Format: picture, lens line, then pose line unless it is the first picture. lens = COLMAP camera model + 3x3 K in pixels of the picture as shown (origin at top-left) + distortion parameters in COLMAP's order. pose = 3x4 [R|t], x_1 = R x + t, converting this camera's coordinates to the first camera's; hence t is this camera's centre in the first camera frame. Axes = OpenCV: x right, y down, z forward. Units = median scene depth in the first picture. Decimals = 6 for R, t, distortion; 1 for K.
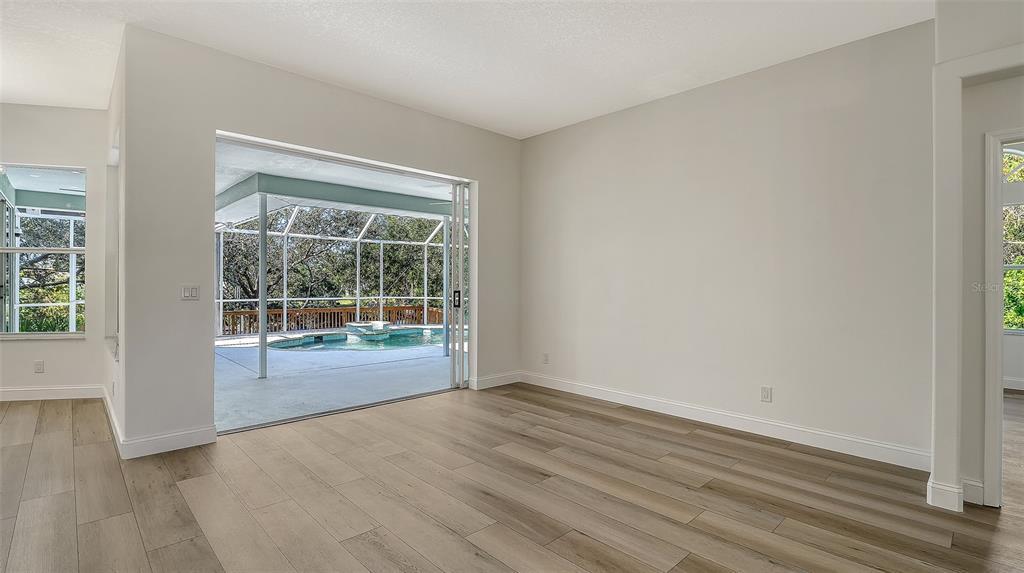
lens RADIAL K [[466.7, 0, 512.0], [0, 466.7, 286.5], [0, 0, 1]] dist [0.000233, -0.000030]
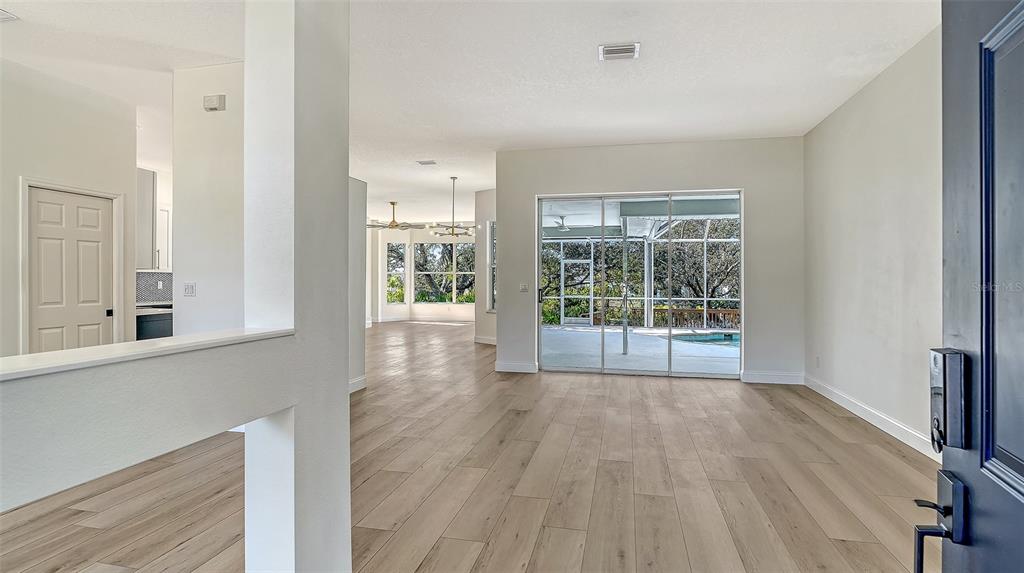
lens RADIAL K [[507.0, 0, 512.0], [0, 507.0, 286.5], [0, 0, 1]] dist [0.000372, 0.000022]
pose [[0.553930, 0.002587, -0.832559, 0.334982], [-0.007147, 0.999973, -0.001647, 0.005834], [0.832533, 0.006862, 0.553933, -0.042807]]
